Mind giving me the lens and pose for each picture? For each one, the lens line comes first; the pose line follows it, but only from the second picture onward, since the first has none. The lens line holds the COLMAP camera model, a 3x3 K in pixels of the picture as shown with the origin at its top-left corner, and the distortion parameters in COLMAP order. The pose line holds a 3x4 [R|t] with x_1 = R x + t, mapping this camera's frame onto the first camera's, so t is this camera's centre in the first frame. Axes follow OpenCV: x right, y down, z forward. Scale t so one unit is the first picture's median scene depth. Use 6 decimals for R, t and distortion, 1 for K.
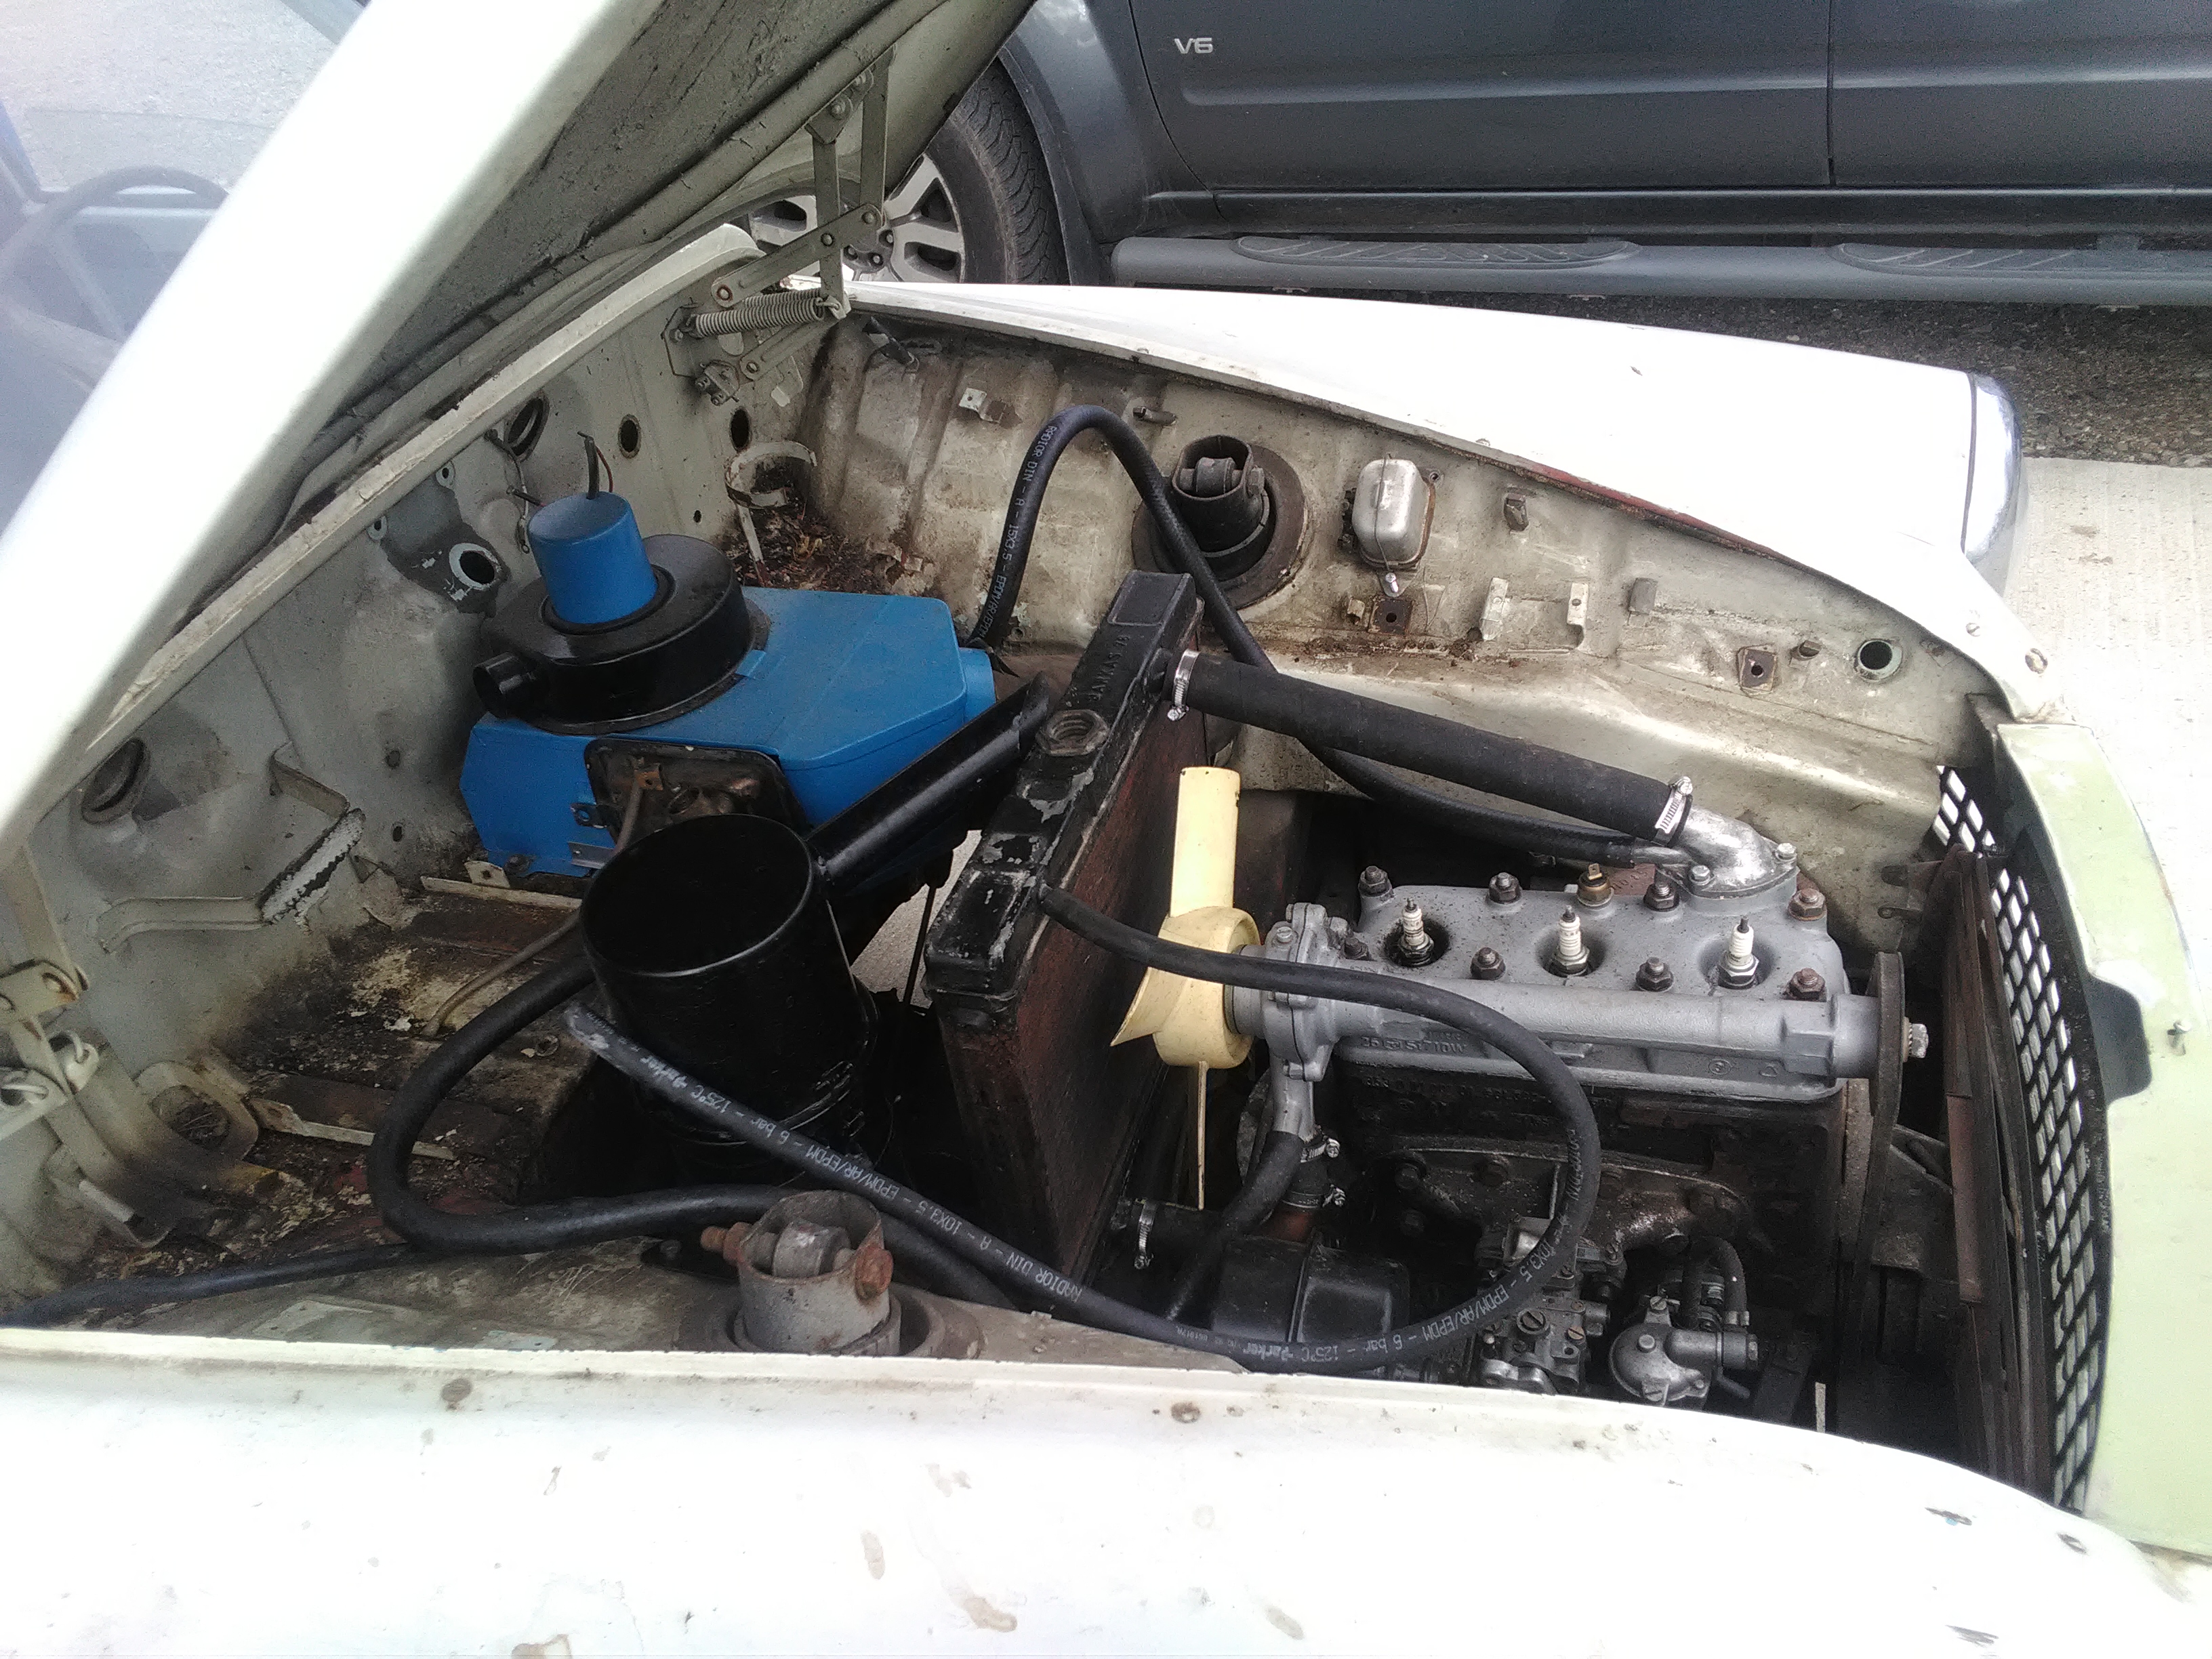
lens RADIAL K [[1741.2, 0, 1077.7], [0, 1741.2, 830.9], [0, 0, 1]] dist [0.049045, -0.074920]
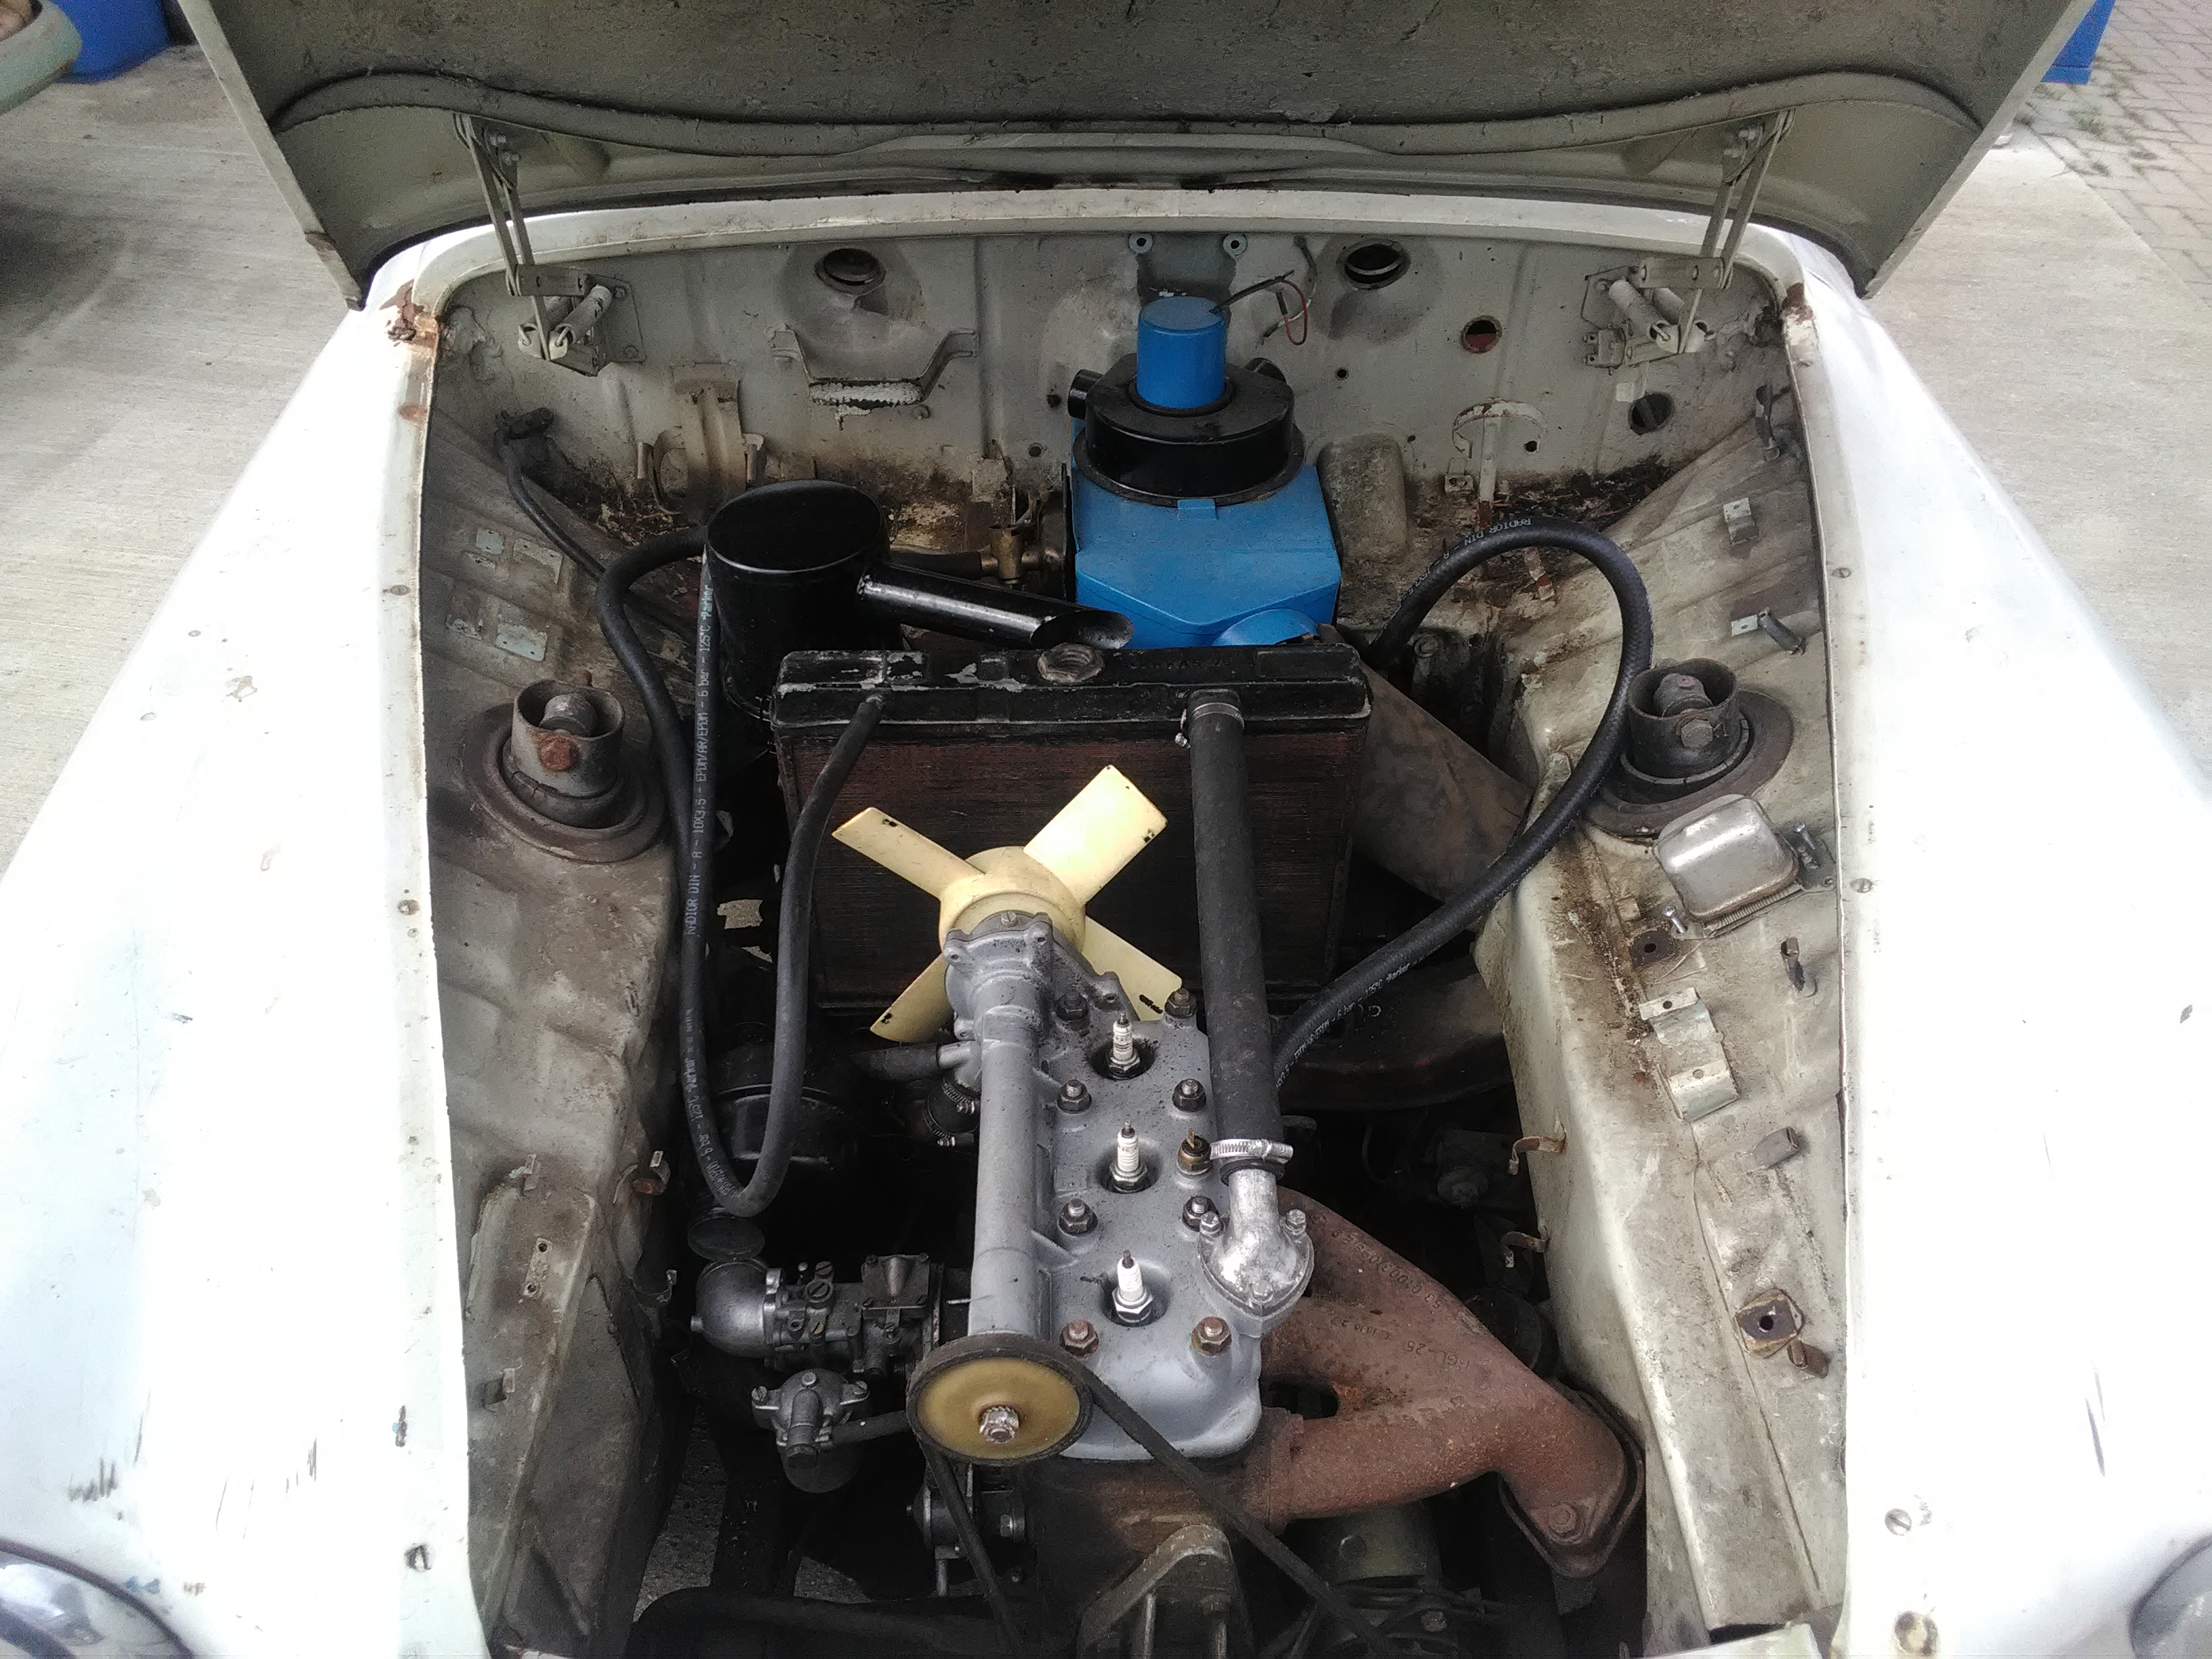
lens RADIAL K [[1733.4, 0, 1097.7], [0, 1733.4, 833.4], [0, 0, 1]] dist [0.058046, -0.094440]
pose [[0.329774, 0.702351, -0.630834, 0.624579], [-0.623786, 0.663676, 0.412826, -0.363840], [0.708618, 0.257367, 0.656980, 0.258490]]
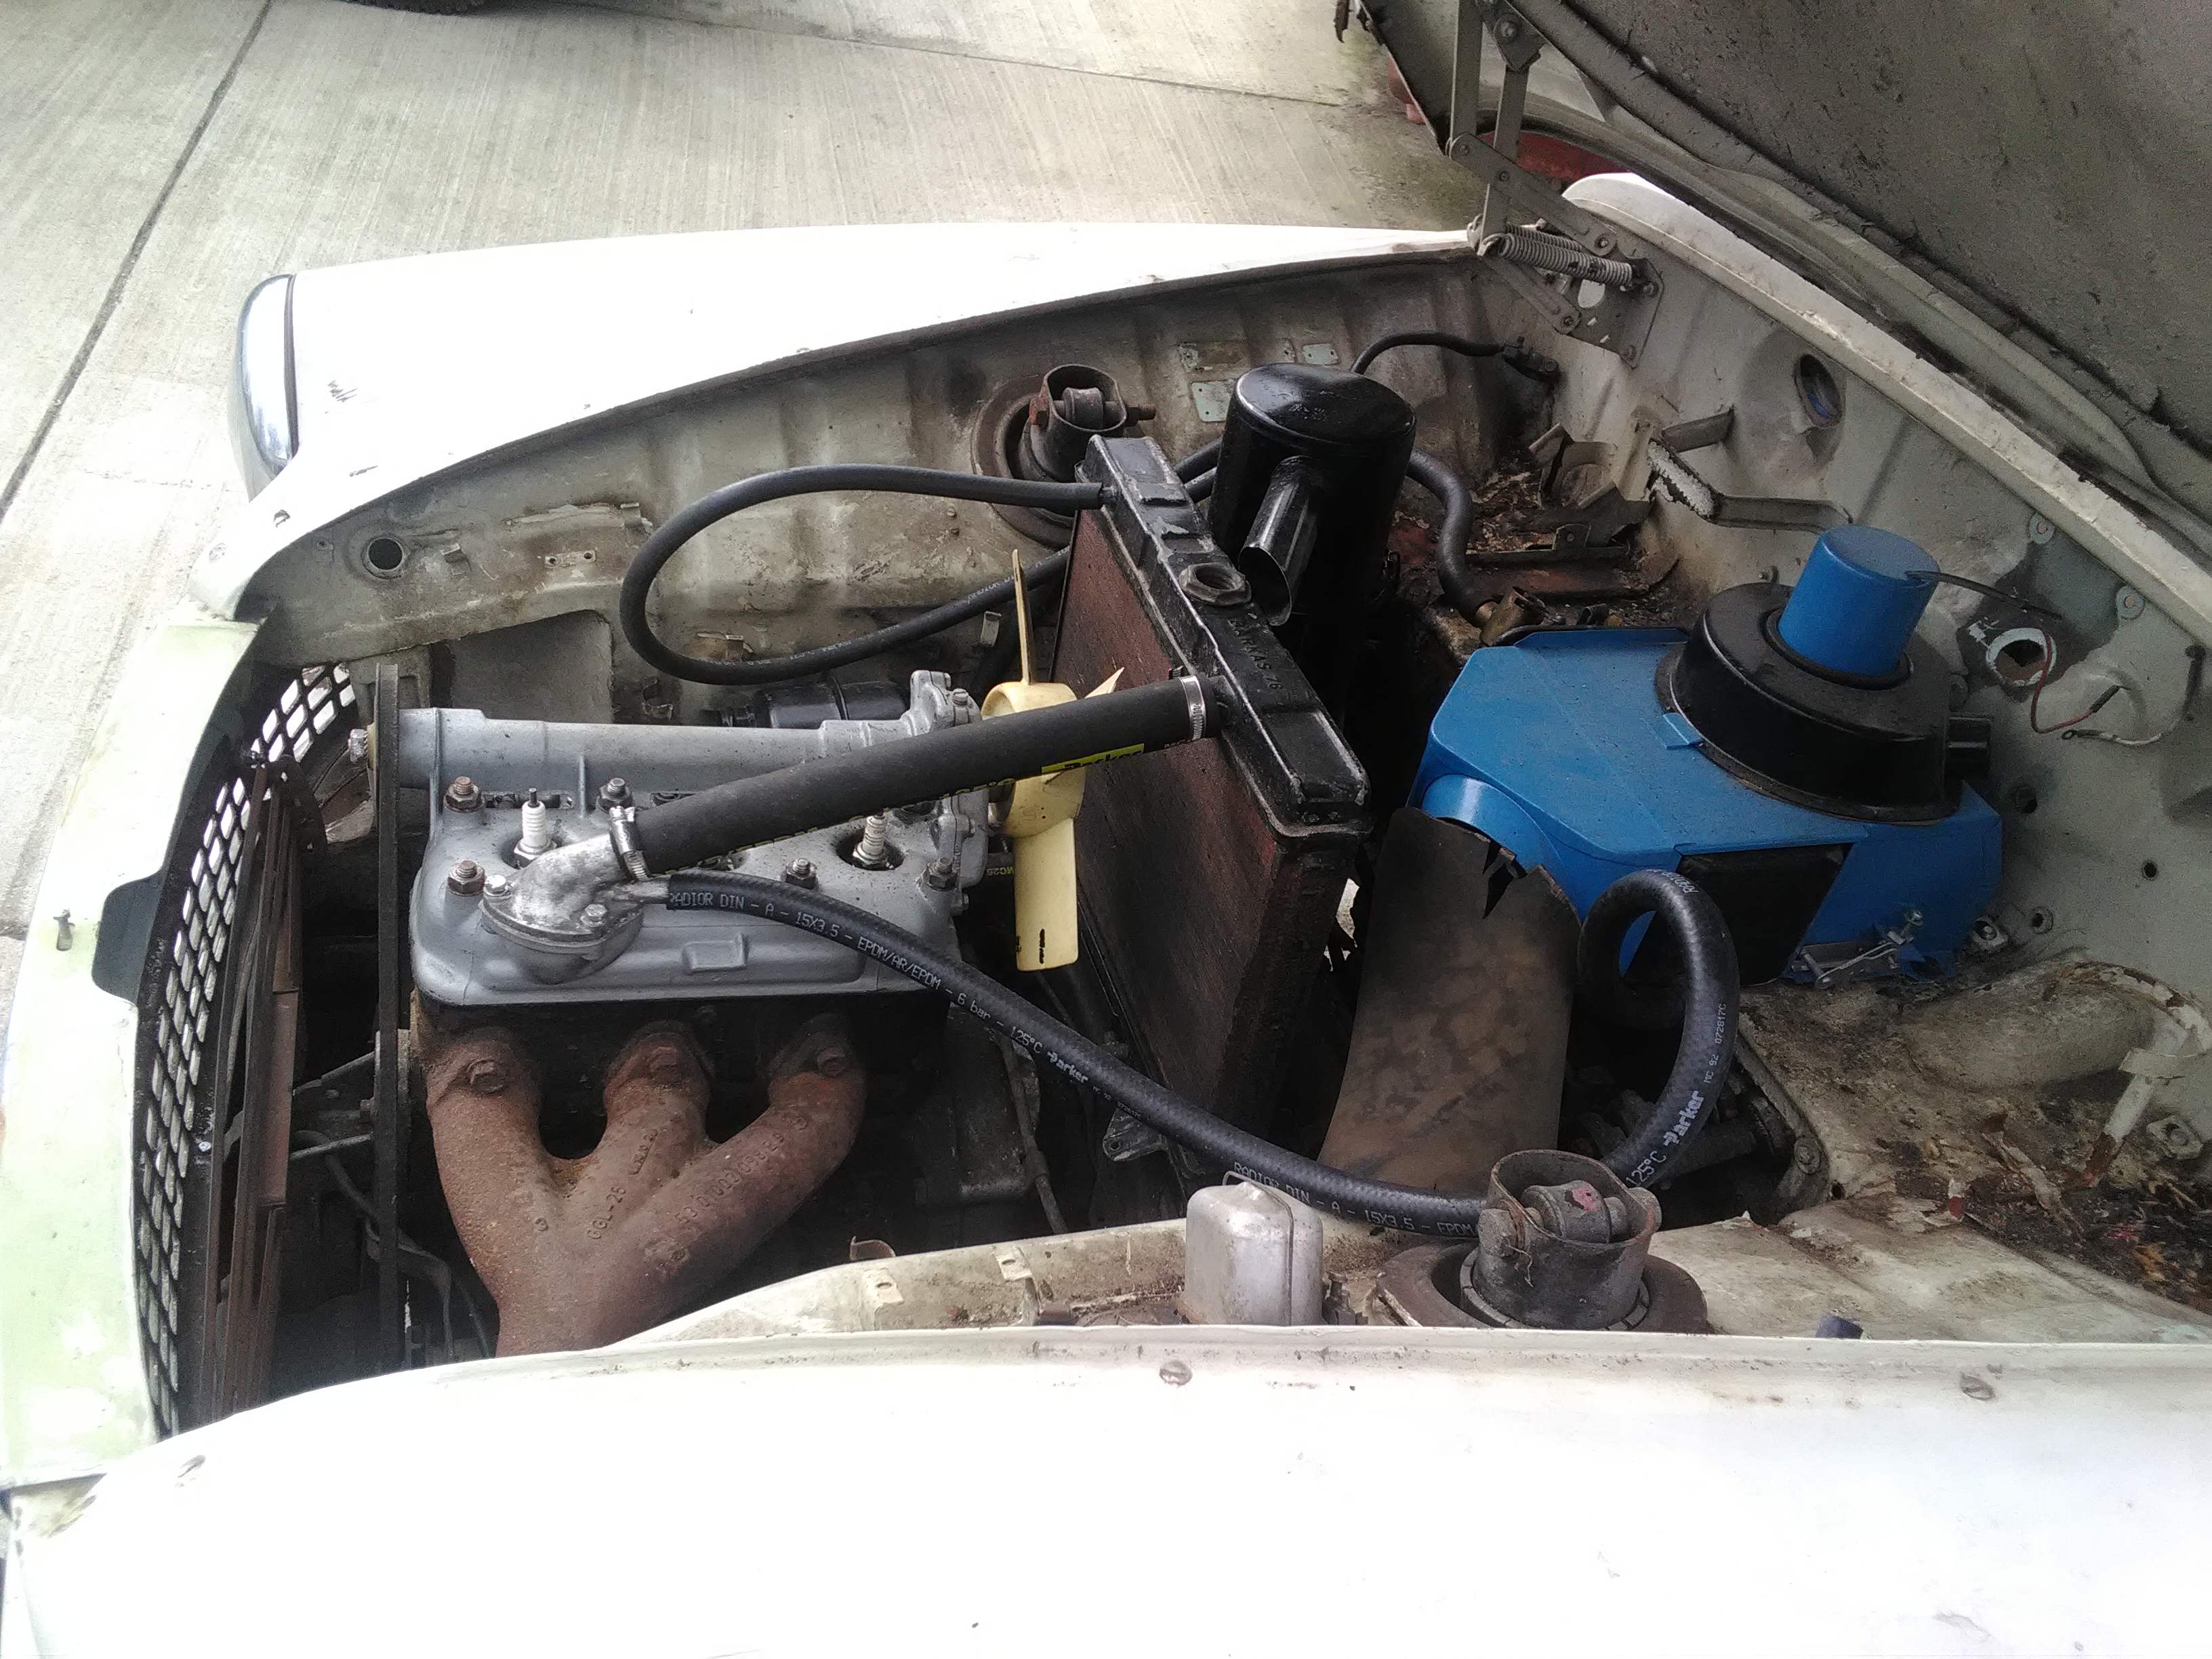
lens RADIAL K [[1733.4, 0, 1097.7], [0, 1733.4, 833.4], [0, 0, 1]] dist [0.058046, -0.094440]
pose [[-0.822754, 0.352110, -0.446201, 0.436996], [-0.402396, 0.193605, 0.894760, -0.713008], [0.401440, 0.915716, -0.017601, 0.907146]]
